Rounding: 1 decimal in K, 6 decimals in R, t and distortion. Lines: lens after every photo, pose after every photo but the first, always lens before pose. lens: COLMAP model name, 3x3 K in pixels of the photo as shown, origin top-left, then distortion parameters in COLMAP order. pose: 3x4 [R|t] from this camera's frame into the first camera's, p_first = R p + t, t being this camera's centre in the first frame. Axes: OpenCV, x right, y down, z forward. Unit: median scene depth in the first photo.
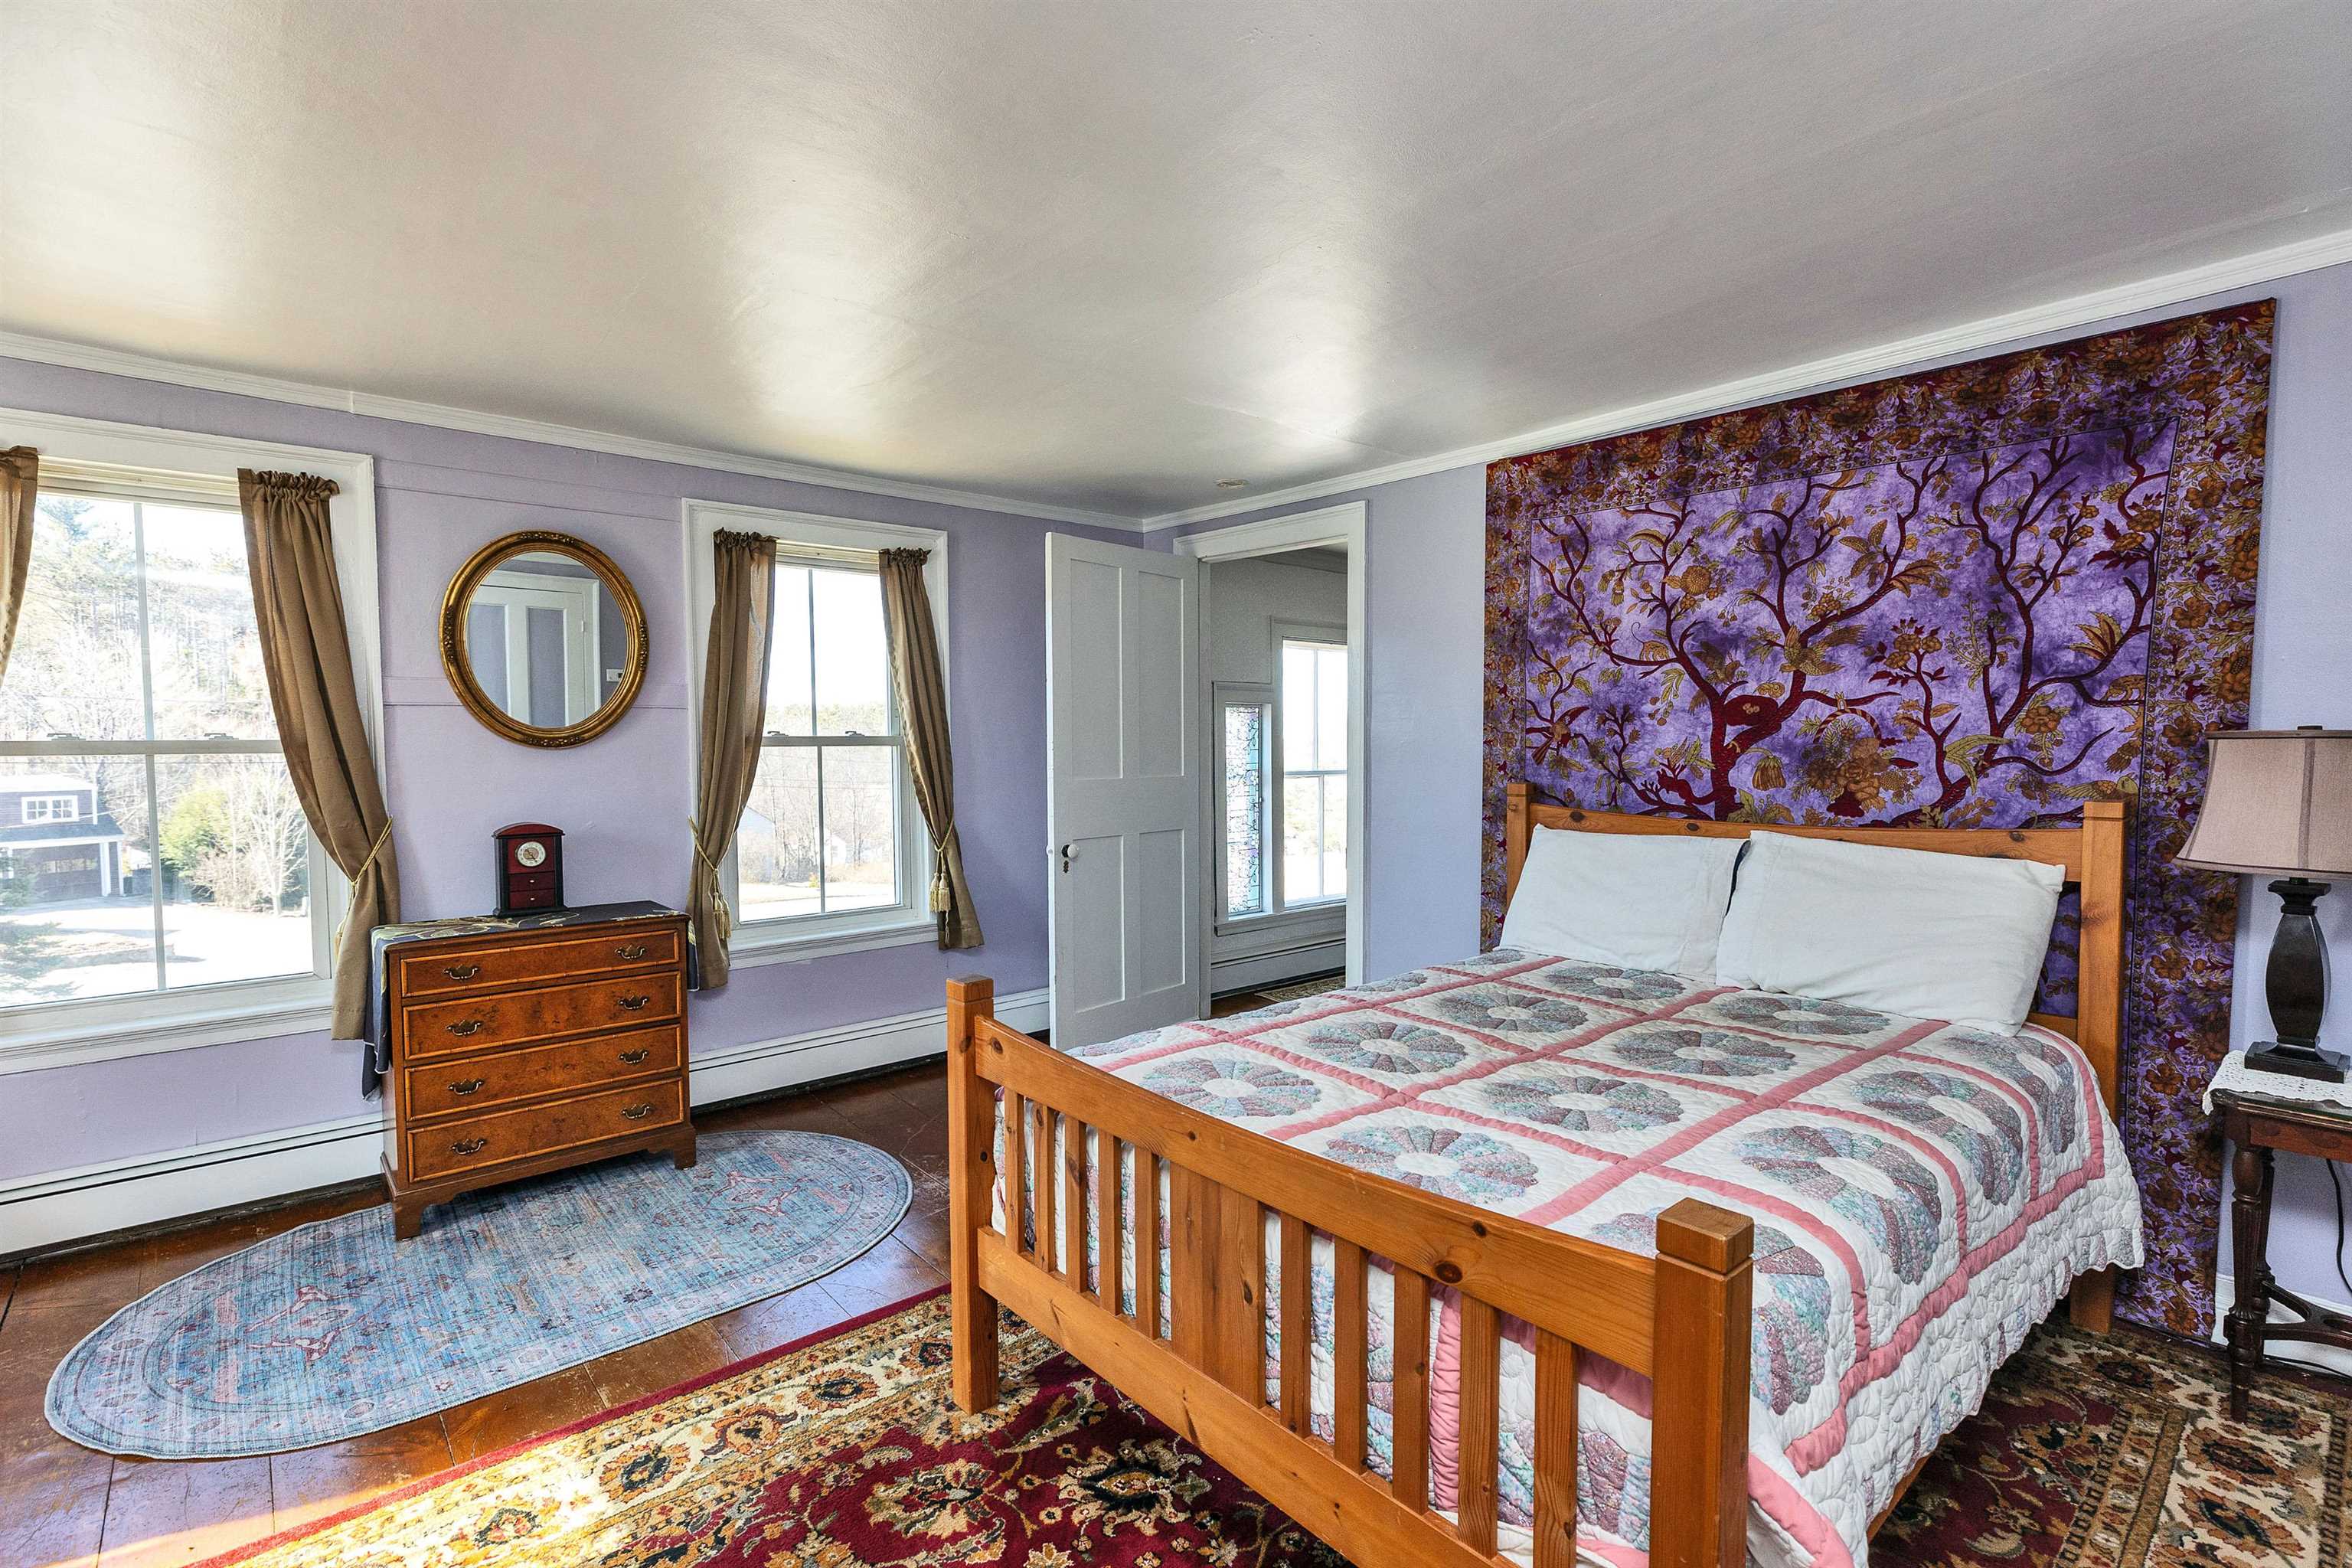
lens RADIAL K [[1052.7, 0, 1152.5], [0, 1052.7, 793.6], [0, 0, 1]] dist [0.001686, 0.000337]
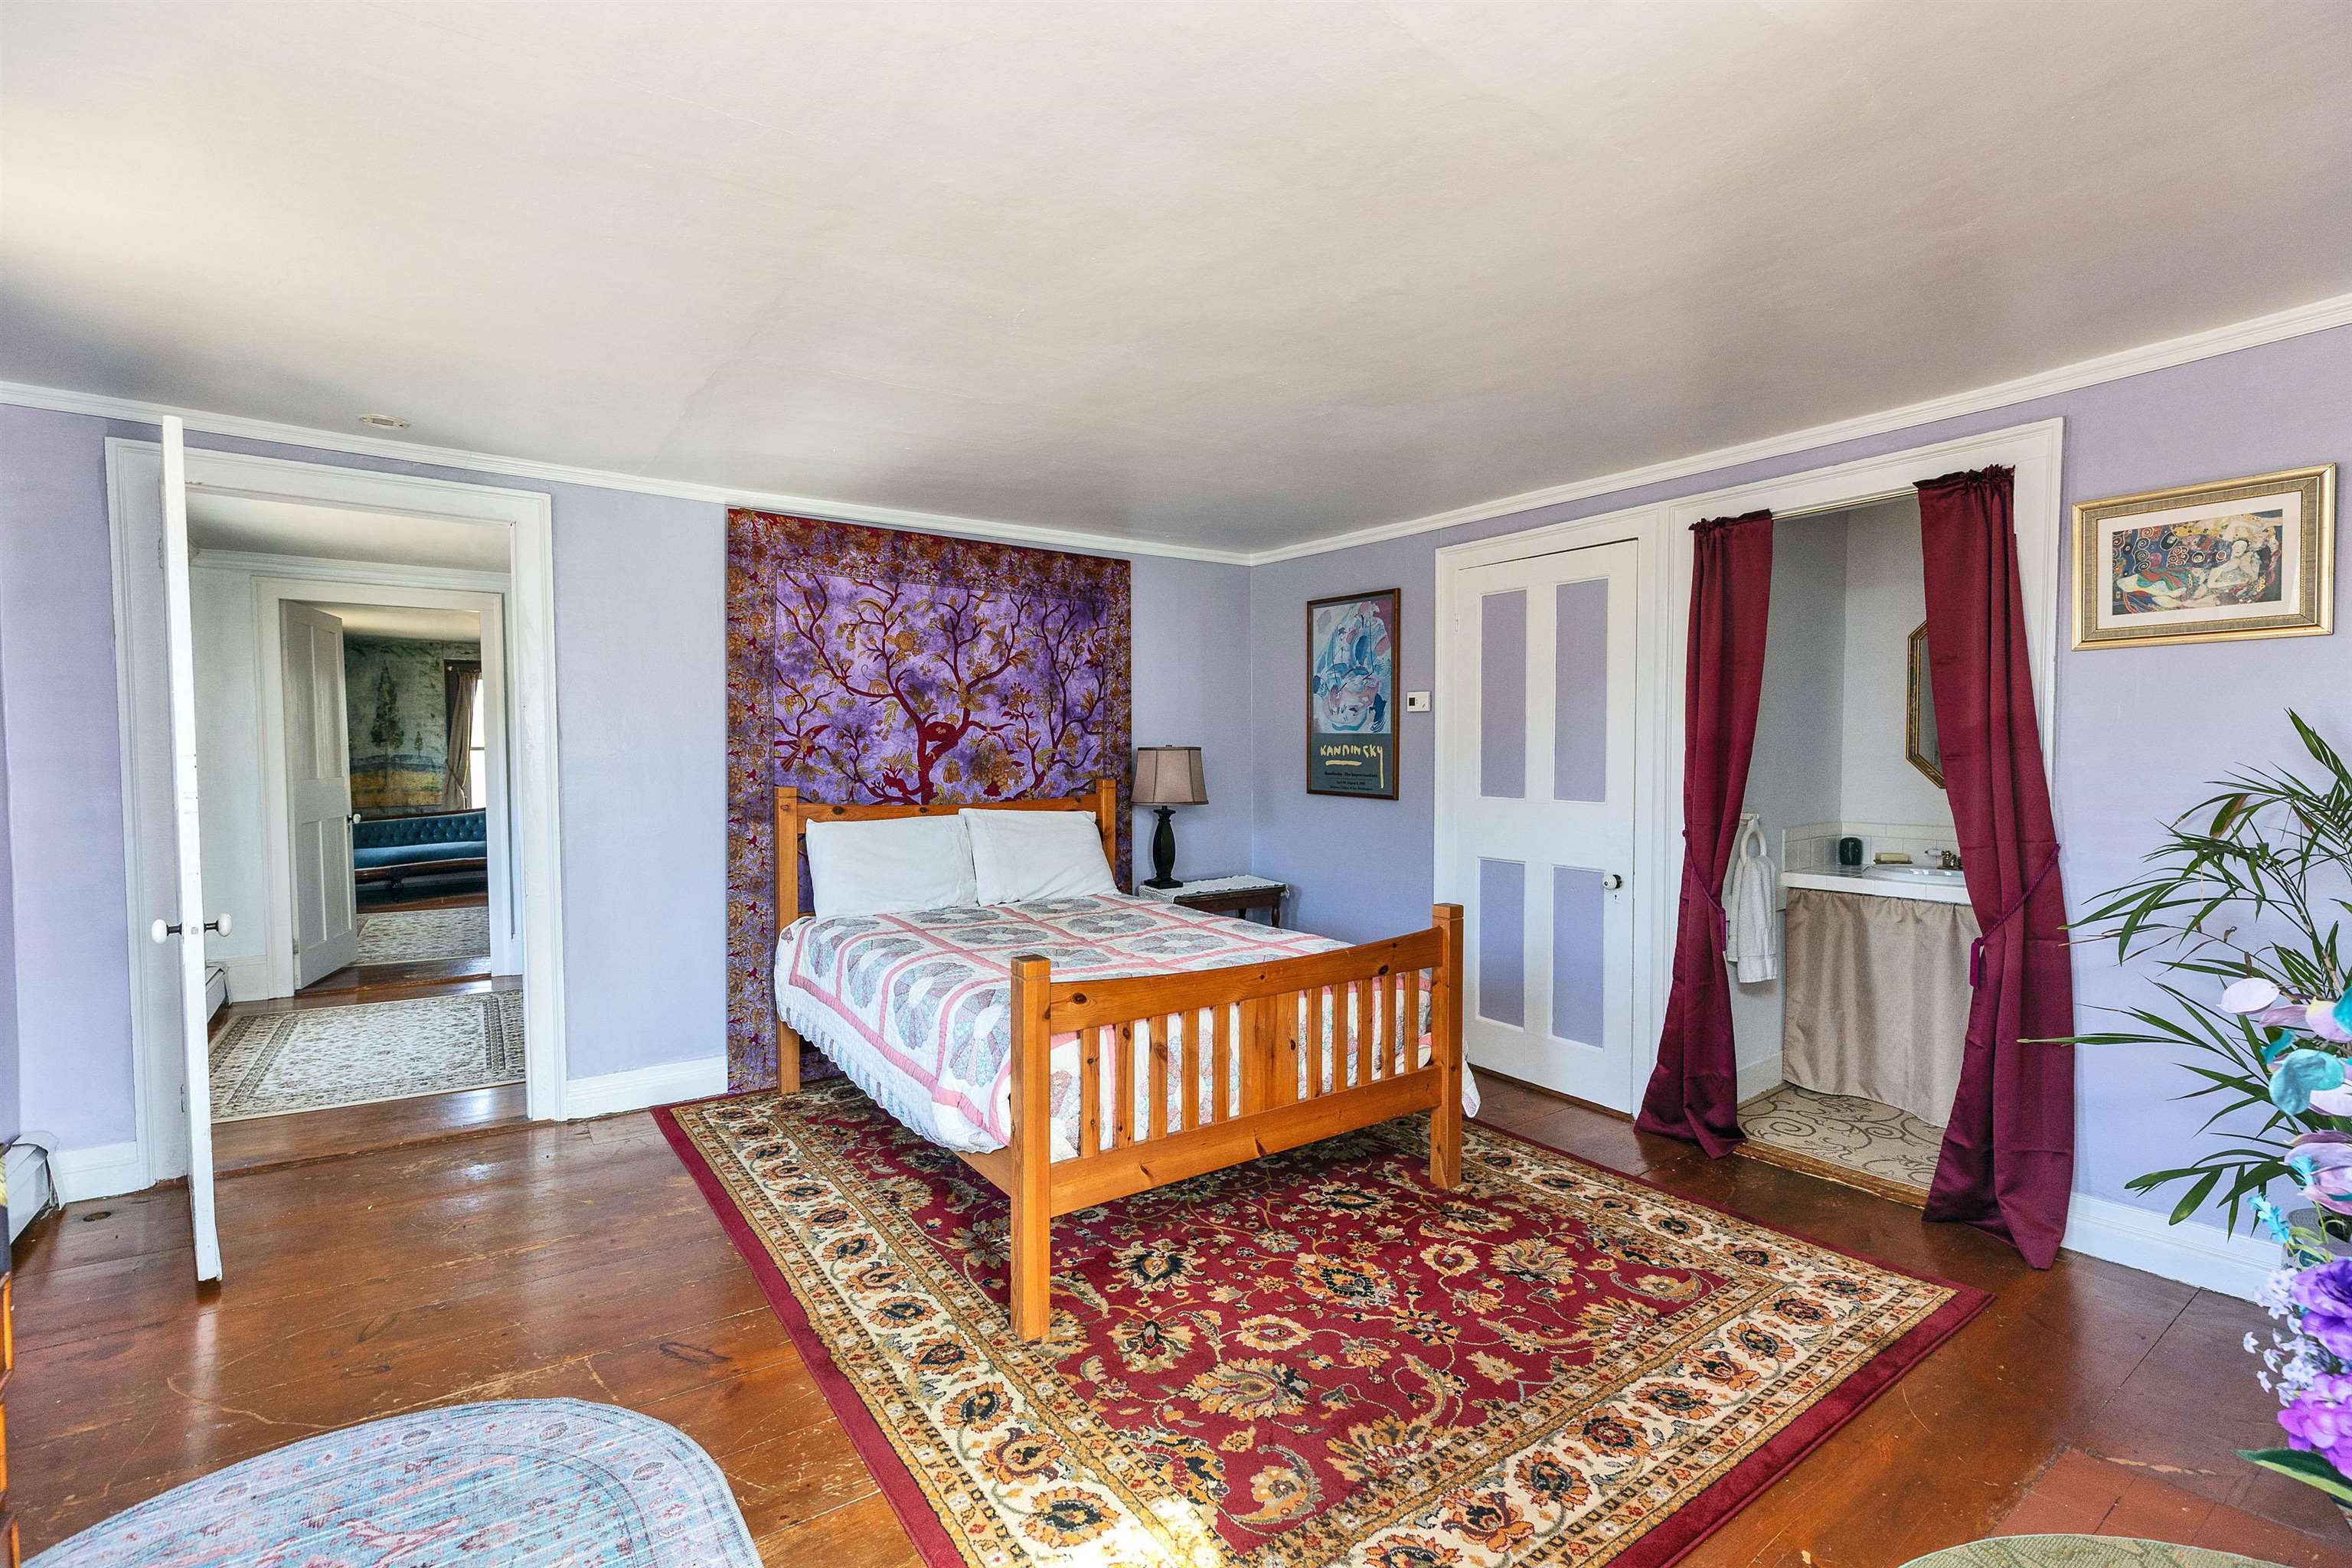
lens RADIAL K [[1052.7, 0, 1150.7], [0, 1052.7, 784.5], [0, 0, 1]] dist [0.001686, 0.000337]
pose [[0.120288, -0.030935, 0.992257, -0.932121], [0.052277, 0.998325, 0.024786, -0.024654], [-0.991362, 0.048891, 0.121703, 0.520374]]
